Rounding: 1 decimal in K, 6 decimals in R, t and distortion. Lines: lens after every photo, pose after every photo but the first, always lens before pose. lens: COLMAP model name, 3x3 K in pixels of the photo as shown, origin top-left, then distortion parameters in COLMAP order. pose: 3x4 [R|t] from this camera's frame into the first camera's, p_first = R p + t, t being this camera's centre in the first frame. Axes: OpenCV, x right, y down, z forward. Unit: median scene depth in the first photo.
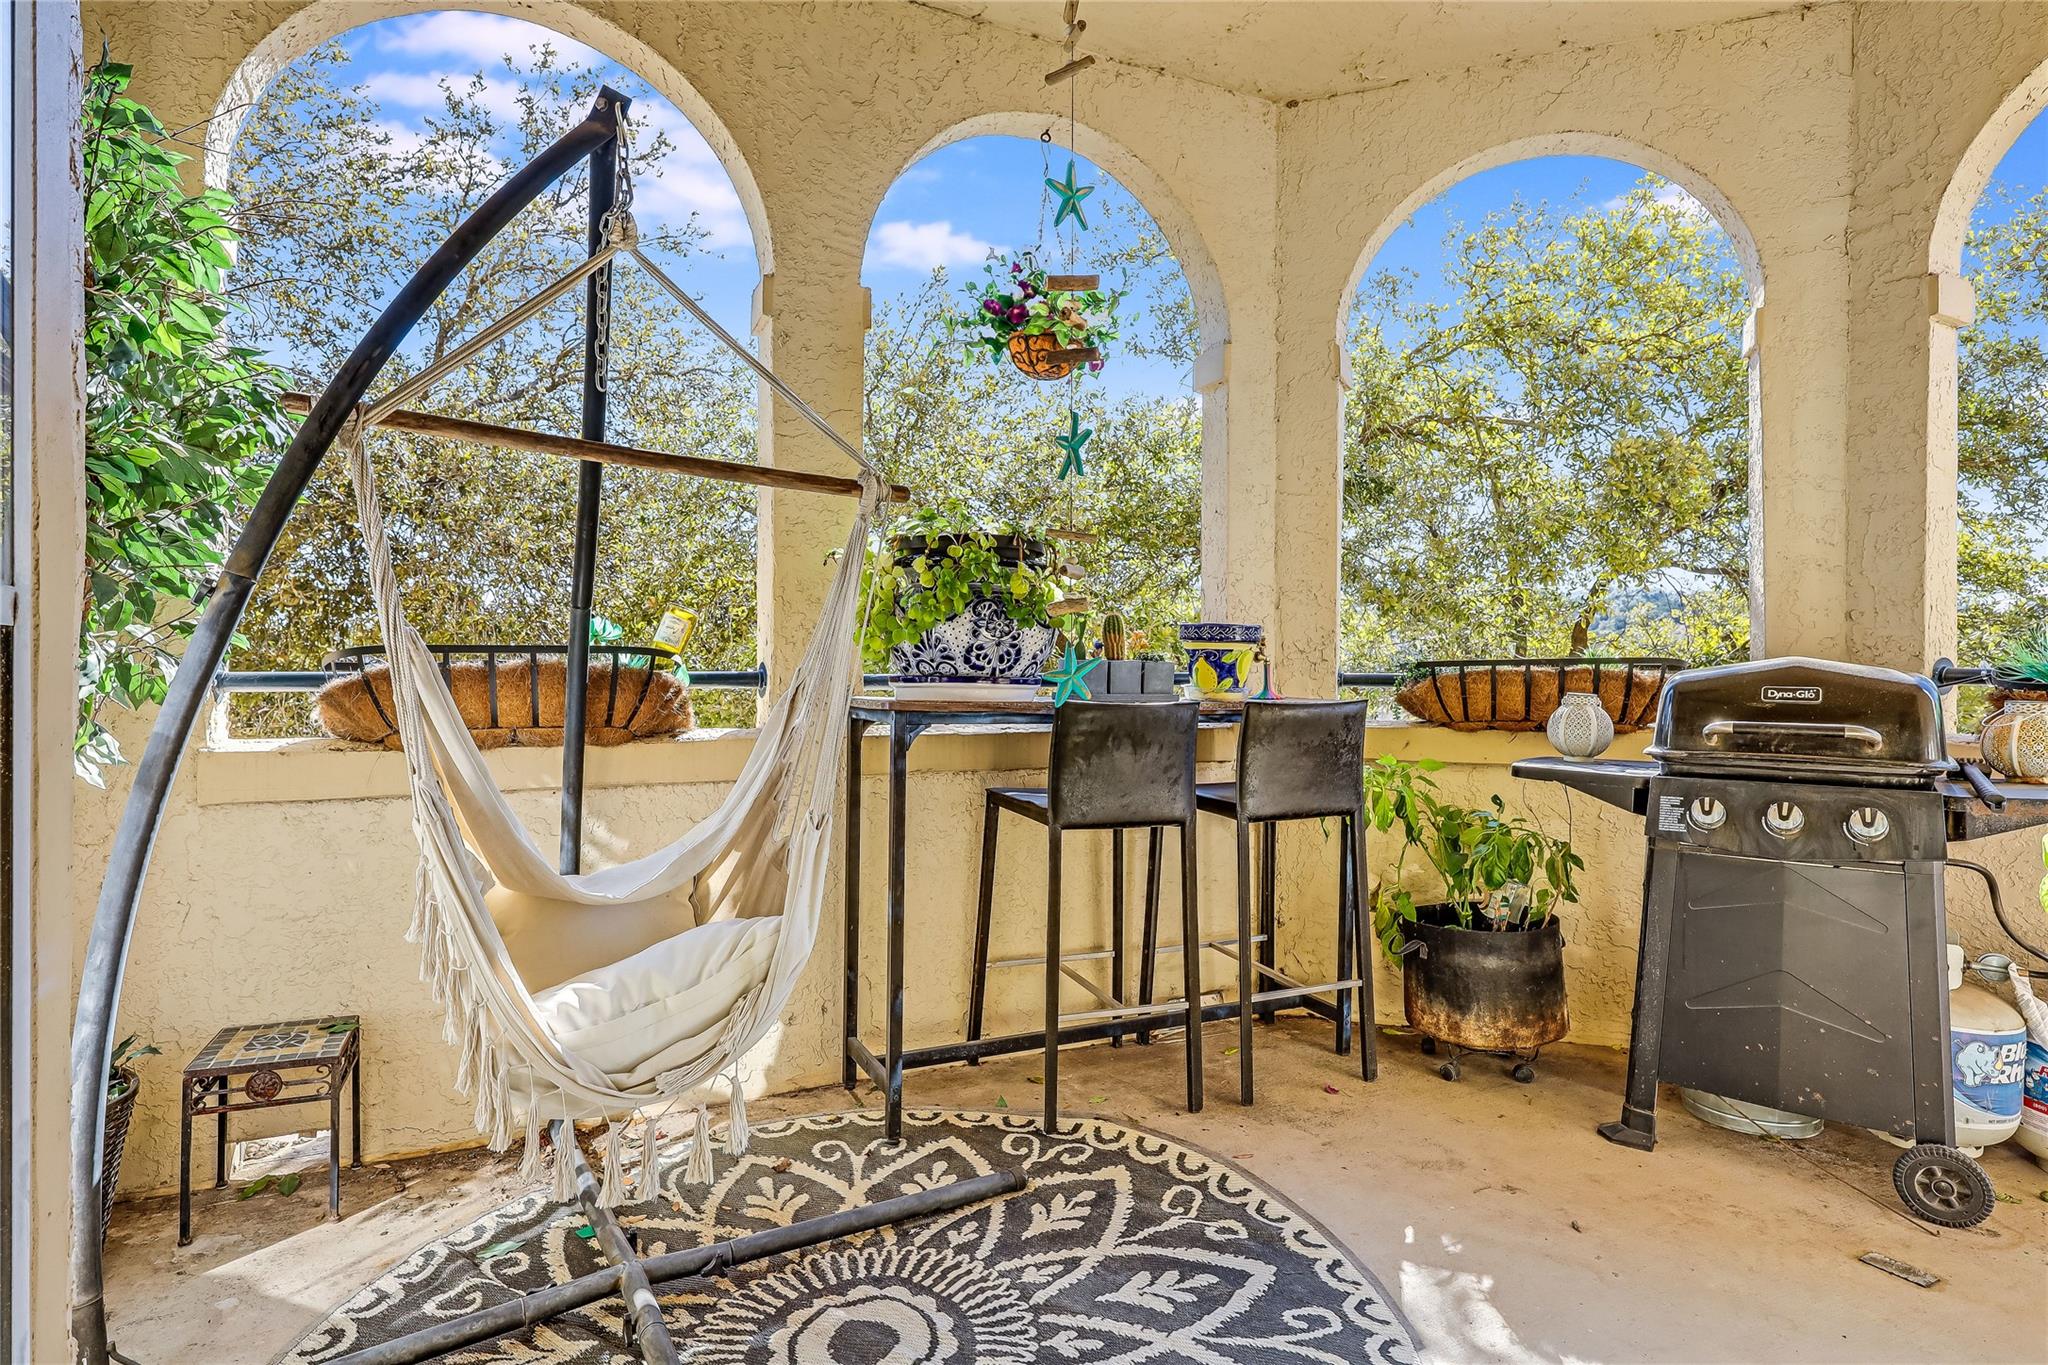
lens RADIAL K [[1031.6, 0, 1021.6], [0, 1031.6, 680.2], [0, 0, 1]] dist [0.002534, 0.000197]
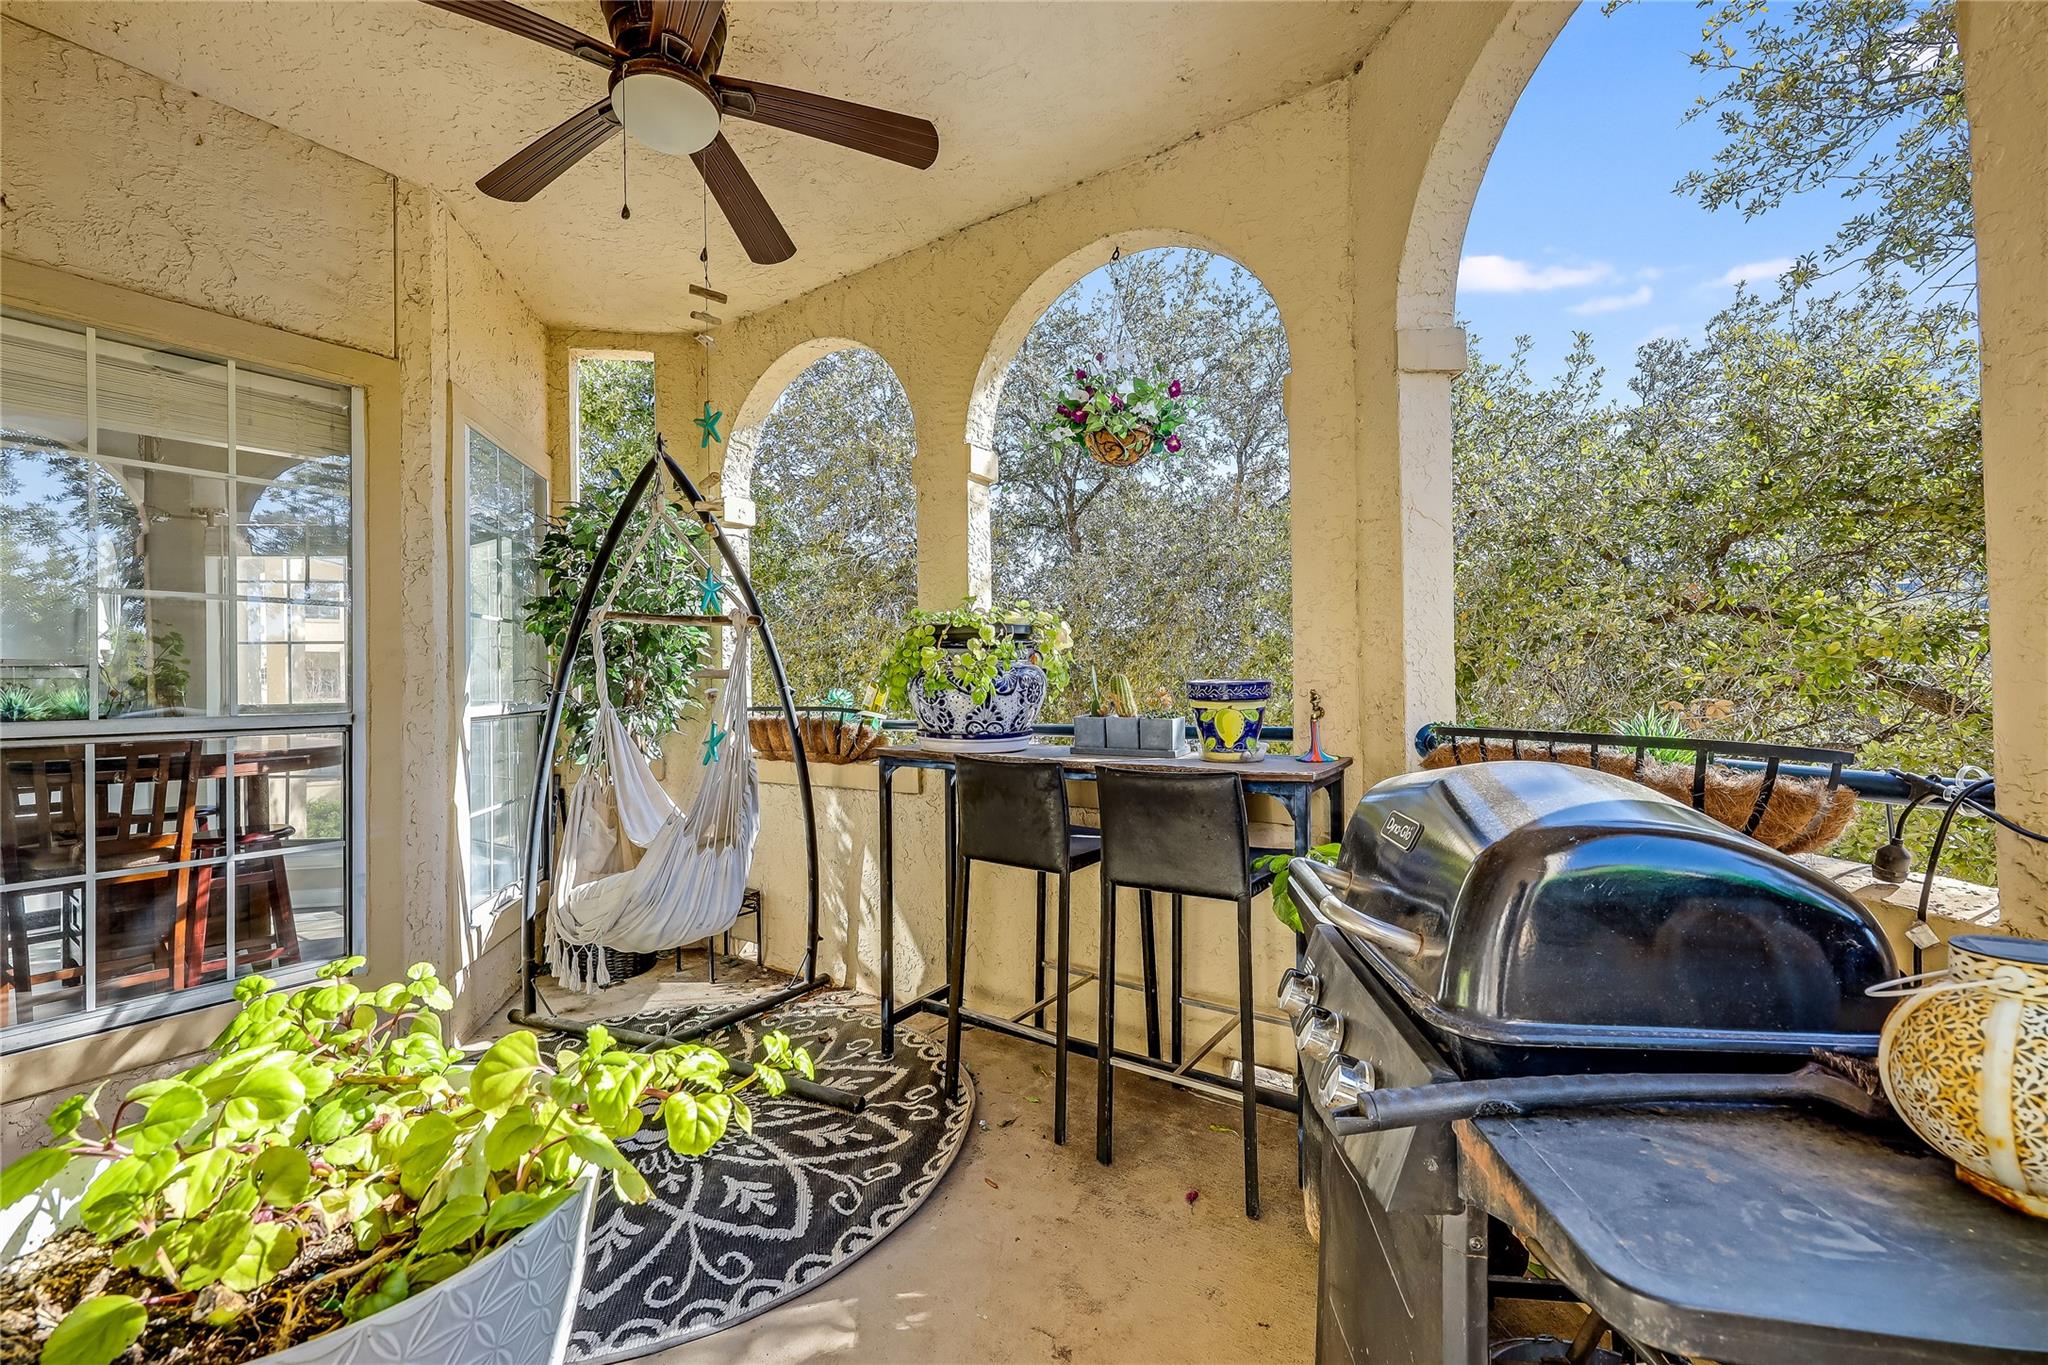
lens RADIAL K [[834.5, 0, 1019.0], [0, 834.5, 685.1], [0, 0, 1]] dist [-0.000975, -0.000056]
pose [[0.526818, -0.006742, -0.849952, 1.113397], [0.008375, 0.999961, -0.002741, -0.074612], [0.849937, -0.005675, 0.526854, 0.632050]]
